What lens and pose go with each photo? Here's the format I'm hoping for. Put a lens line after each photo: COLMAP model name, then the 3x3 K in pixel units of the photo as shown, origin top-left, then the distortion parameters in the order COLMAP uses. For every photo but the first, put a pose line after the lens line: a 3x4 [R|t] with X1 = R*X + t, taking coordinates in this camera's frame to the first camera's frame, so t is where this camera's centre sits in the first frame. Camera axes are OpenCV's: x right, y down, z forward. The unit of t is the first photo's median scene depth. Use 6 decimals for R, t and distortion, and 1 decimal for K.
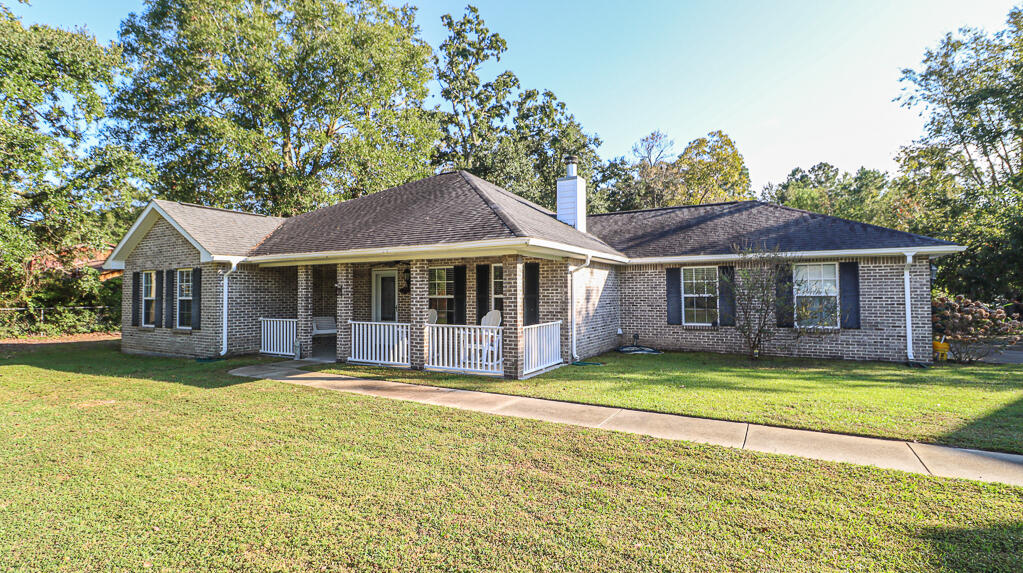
lens RADIAL K [[487.6, 0, 508.1], [0, 487.6, 277.9], [0, 0, 1]] dist [0.002197, -0.014753]
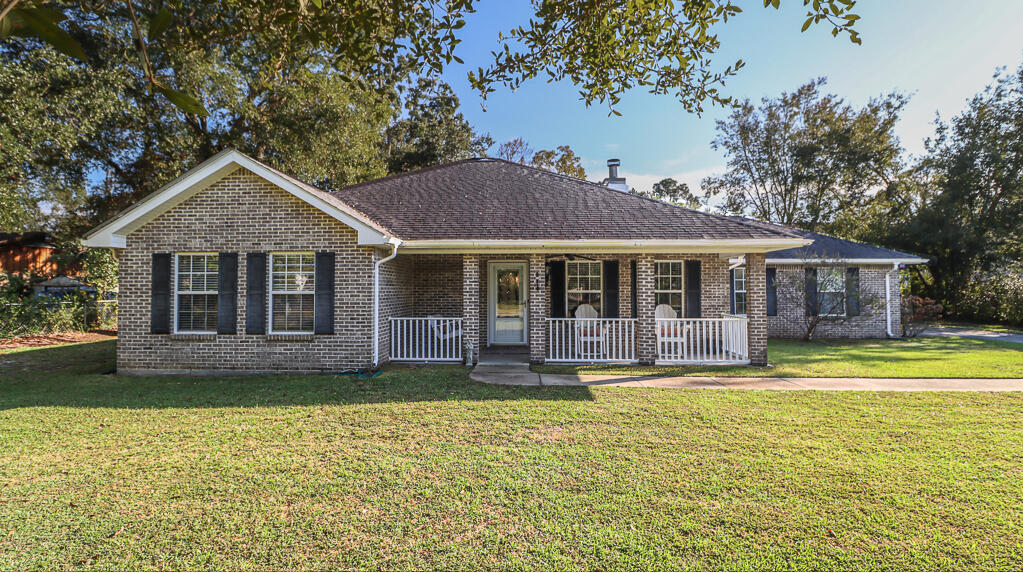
lens RADIAL K [[487.6, 0, 508.1], [0, 487.6, 277.9], [0, 0, 1]] dist [0.002197, -0.014753]
pose [[0.886793, 0.017154, 0.461848, -0.756807], [-0.020323, 0.999792, 0.001888, 0.013187], [-0.461720, -0.011061, 0.886957, 0.218458]]
